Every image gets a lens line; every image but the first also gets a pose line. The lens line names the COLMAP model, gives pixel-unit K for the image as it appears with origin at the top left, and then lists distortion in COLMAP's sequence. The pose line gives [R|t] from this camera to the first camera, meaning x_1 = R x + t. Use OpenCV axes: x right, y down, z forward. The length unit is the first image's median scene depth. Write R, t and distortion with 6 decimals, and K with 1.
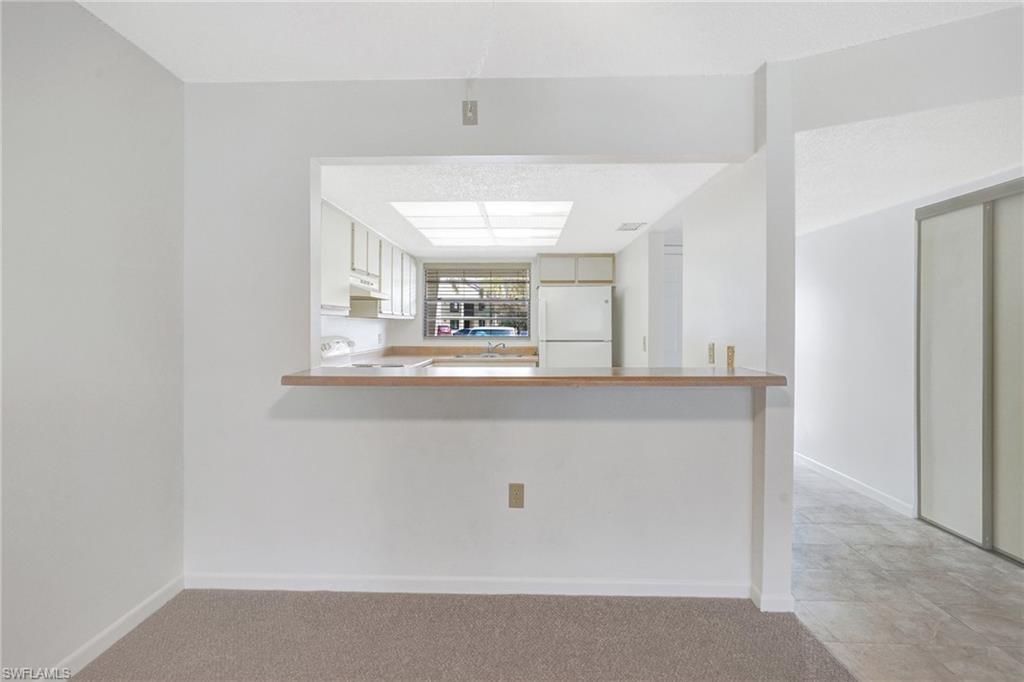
lens RADIAL K [[507.4, 0, 506.9], [0, 507.4, 323.7], [0, 0, 1]] dist [-0.000307, 0.001221]
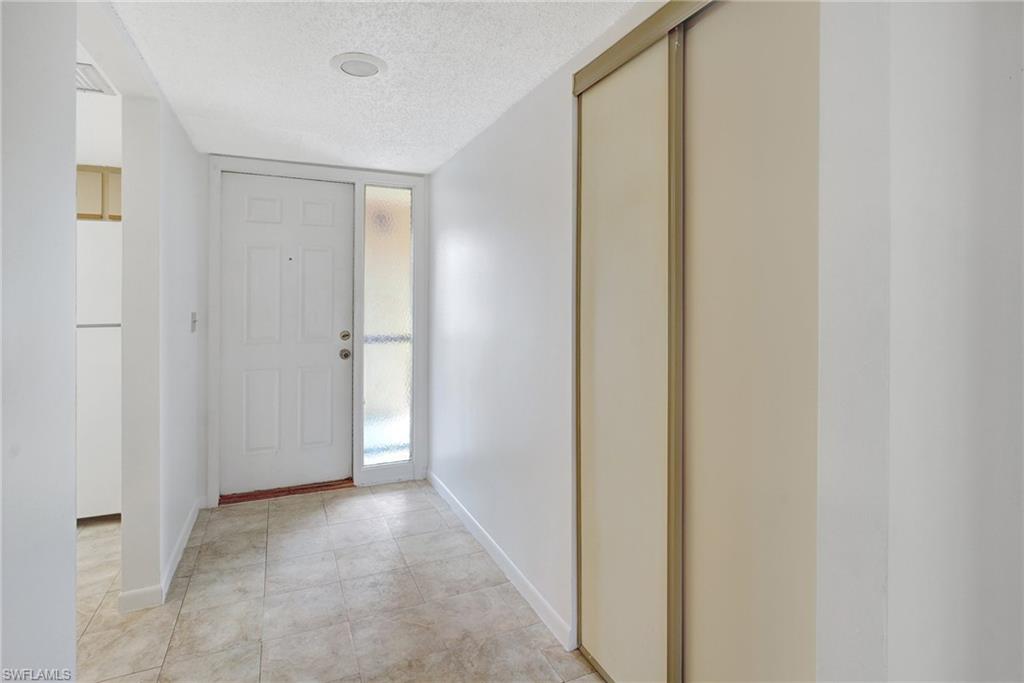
lens RADIAL K [[511.6, 0, 504.0], [0, 511.6, 297.6], [0, 0, 1]] dist [-0.003465, -0.000118]
pose [[0.903103, -0.002575, 0.429416, 0.386314], [0.002378, 0.999997, 0.000996, 0.007115], [-0.429417, 0.000122, 0.903106, 0.413555]]
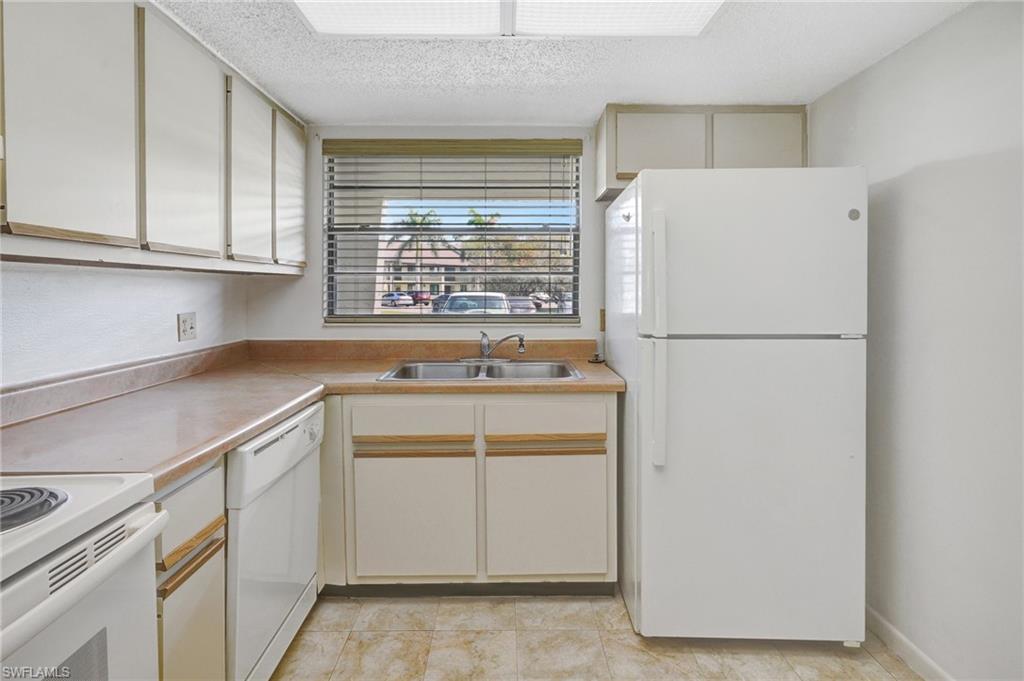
lens RADIAL K [[501.2, 0, 505.2], [0, 501.2, 299.4], [0, 0, 1]] dist [-0.000988, -0.000177]
pose [[0.999446, -0.002440, 0.033205, -0.041725], [0.001729, 0.999769, 0.021442, 0.003883], [-0.033250, -0.021373, 0.999219, 0.824594]]
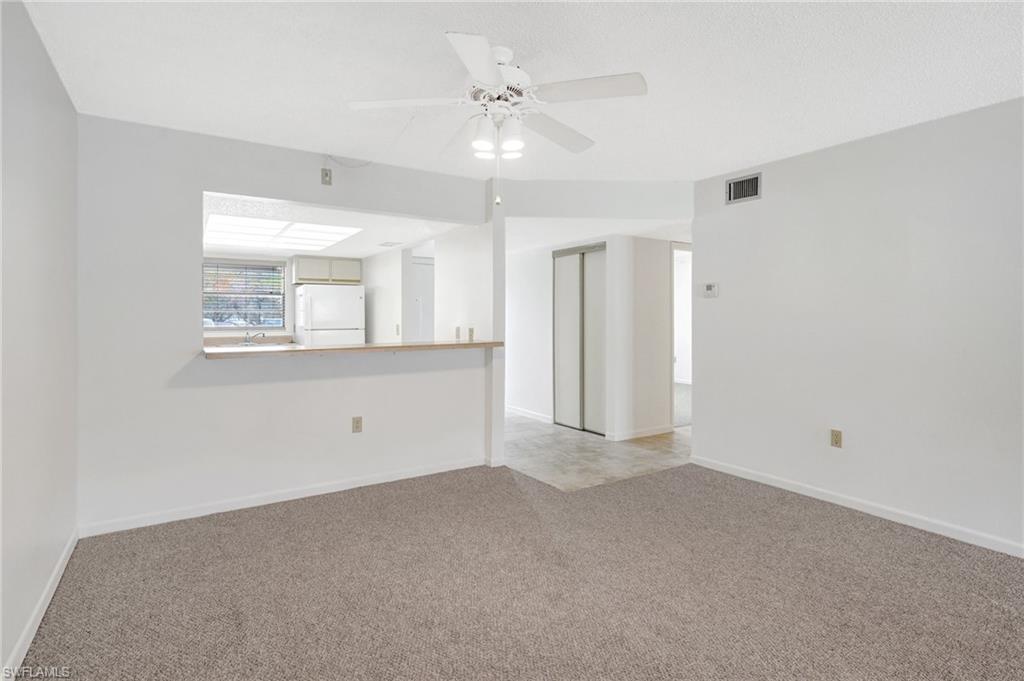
lens RADIAL K [[507.9, 0, 505.9], [0, 507.9, 307.6], [0, 0, 1]] dist [-0.002018, 0.000056]
pose [[0.827729, 0.004673, 0.561108, -0.256405], [0.003536, 0.999902, -0.013544, -0.000230], [-0.561116, 0.013195, 0.827632, -0.298305]]
